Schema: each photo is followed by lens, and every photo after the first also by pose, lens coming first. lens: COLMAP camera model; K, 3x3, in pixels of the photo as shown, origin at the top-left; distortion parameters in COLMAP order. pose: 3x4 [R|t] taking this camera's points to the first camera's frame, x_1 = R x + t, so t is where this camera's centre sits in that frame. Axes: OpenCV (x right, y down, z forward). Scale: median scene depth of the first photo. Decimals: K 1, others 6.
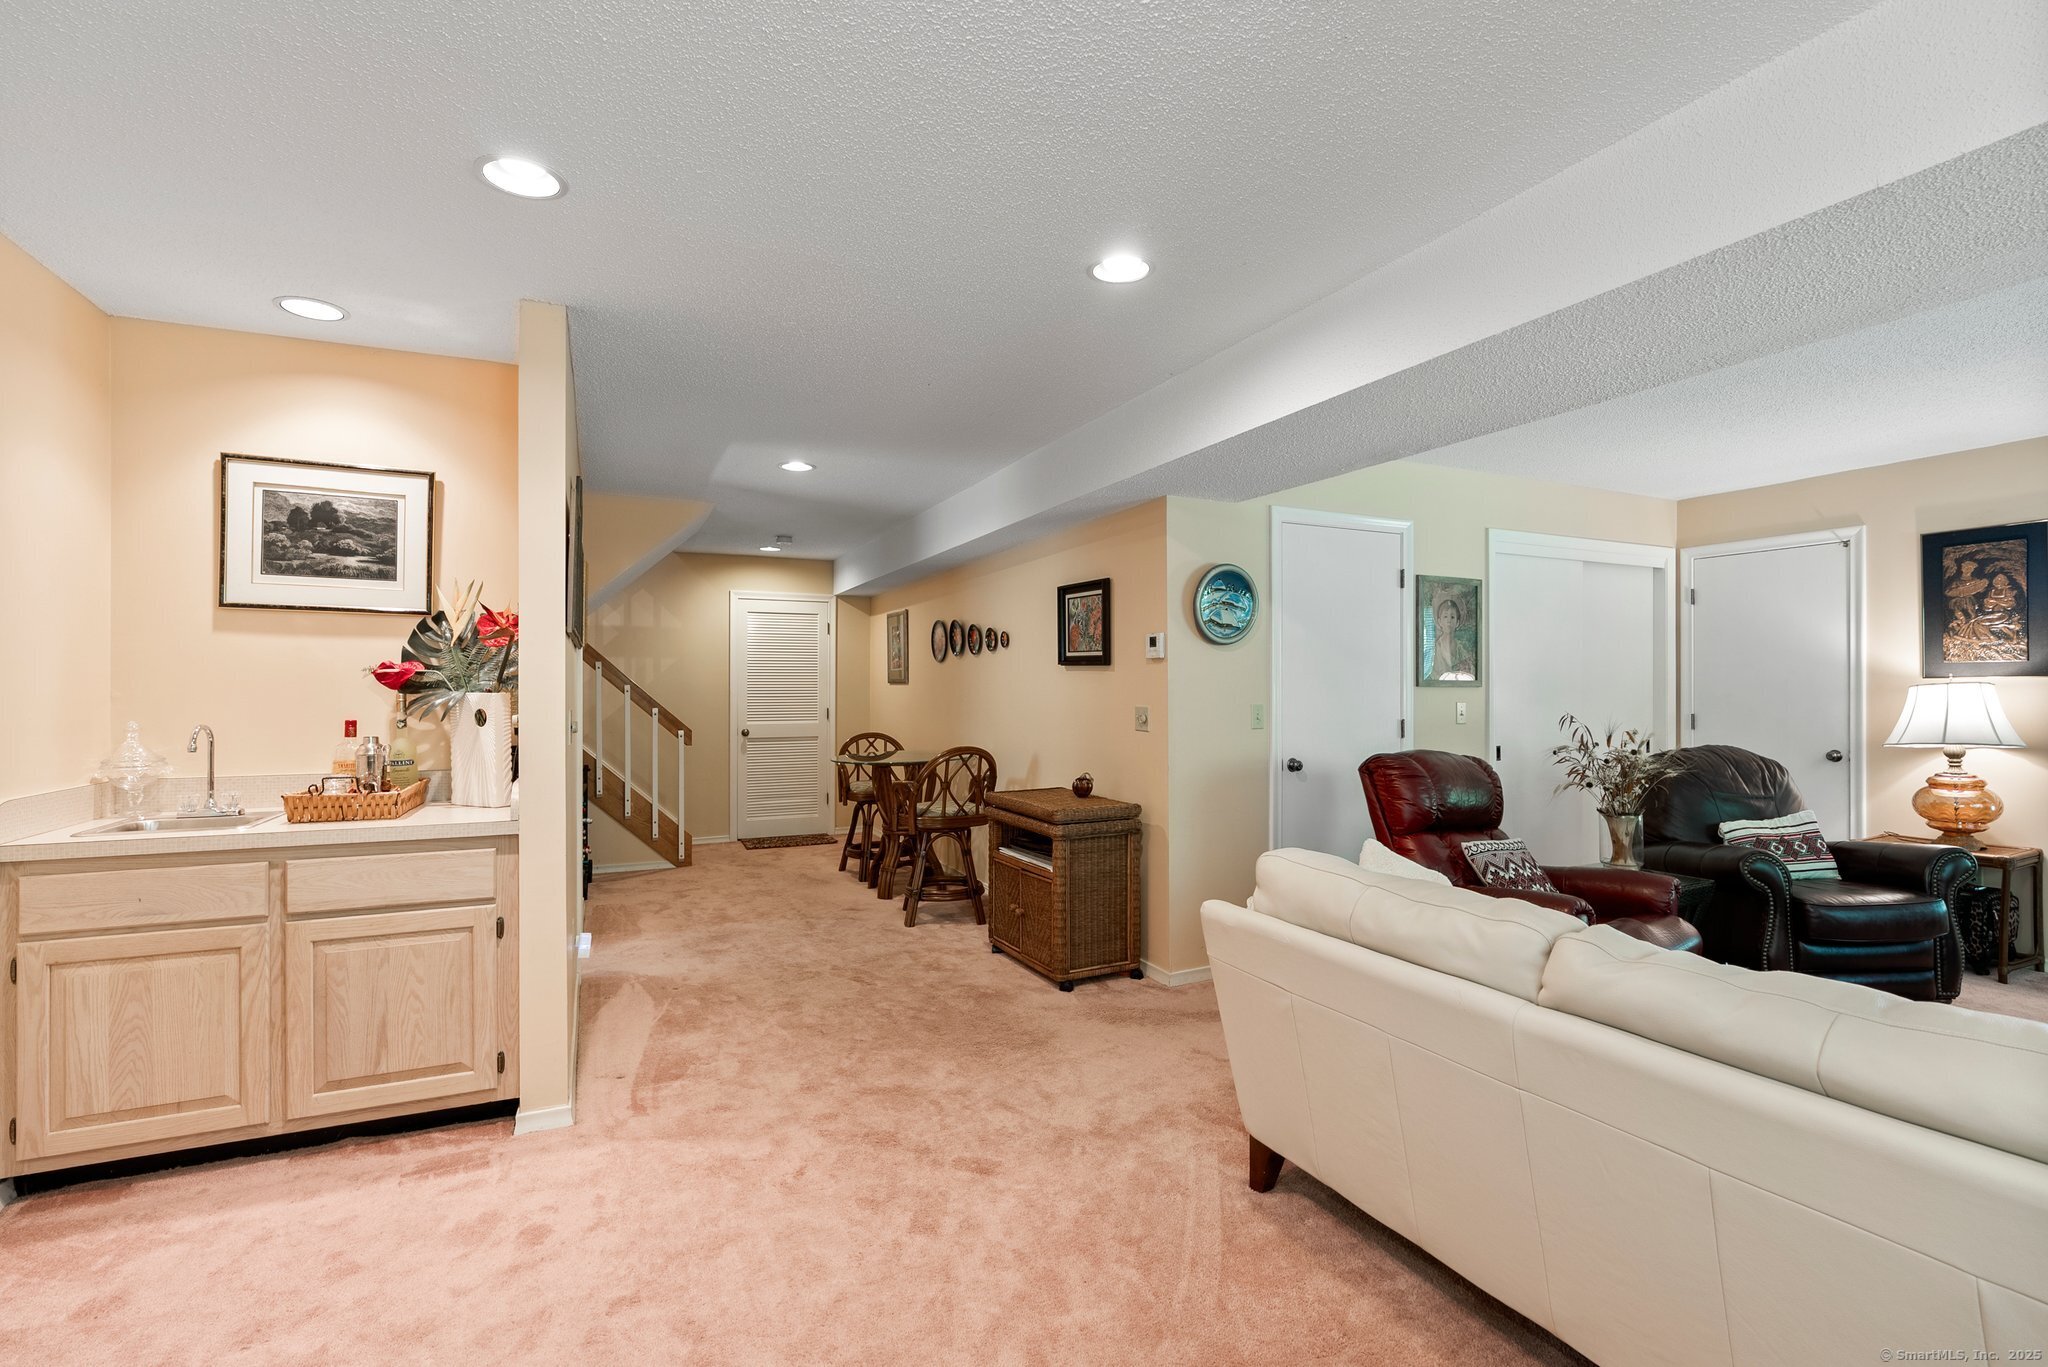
lens RADIAL K [[931.9, 0, 1018.8], [0, 931.9, 684.9], [0, 0, 1]] dist [-0.010921, 0.003072]
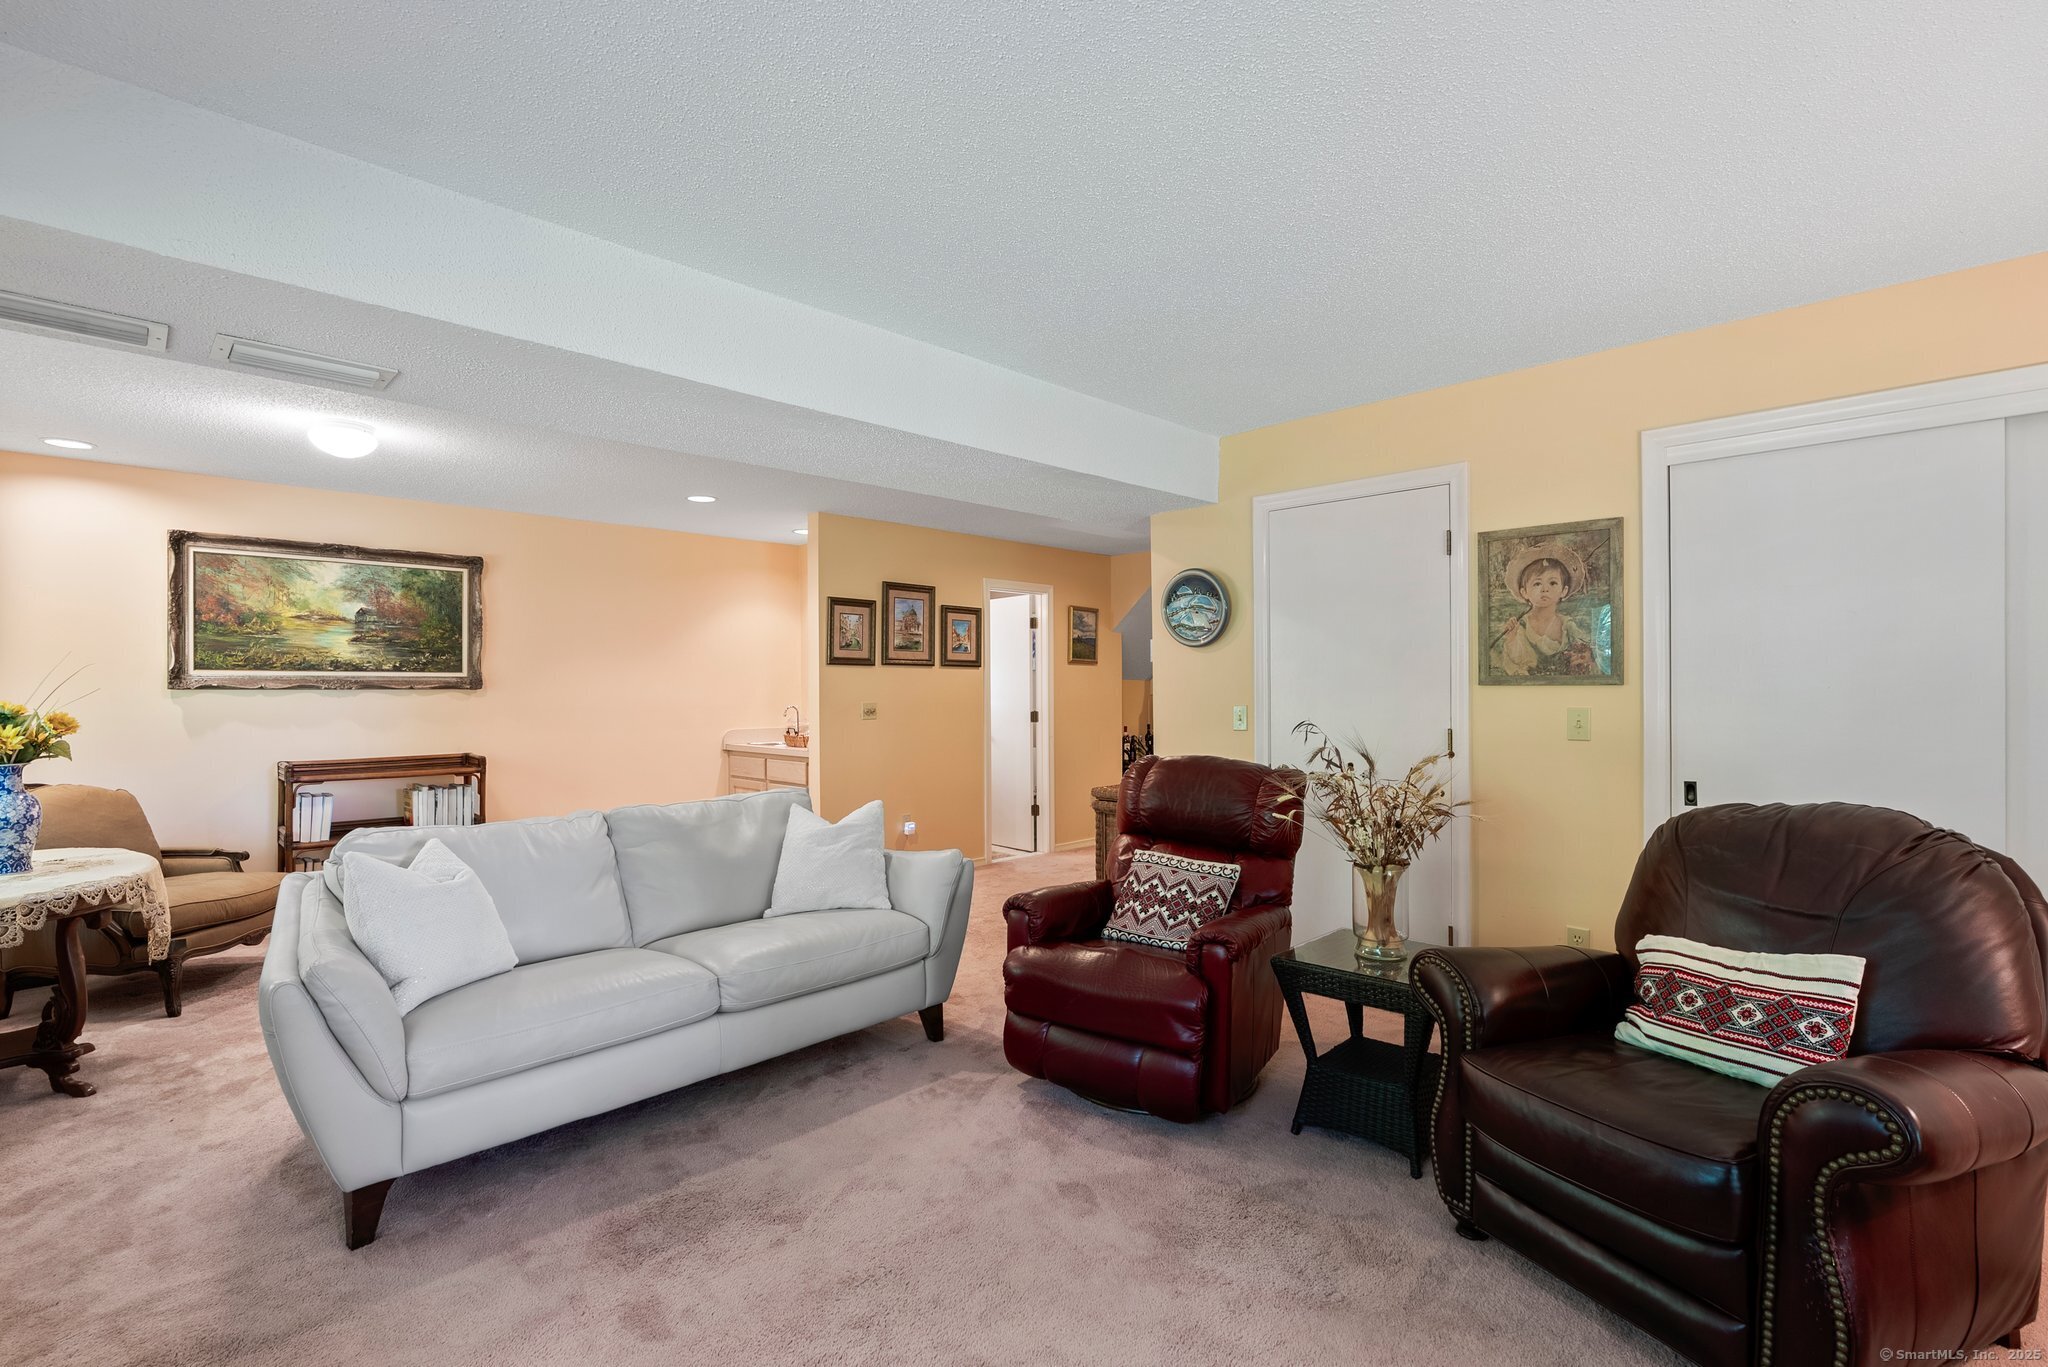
lens RADIAL K [[931.9, 0, 1027.2], [0, 931.9, 685.0], [0, 0, 1]] dist [-0.010921, 0.003072]
pose [[0.345255, -0.008540, -0.938470, 0.590038], [0.001707, 0.999963, -0.008471, 0.003132], [0.938507, 0.001323, 0.345256, 0.252758]]
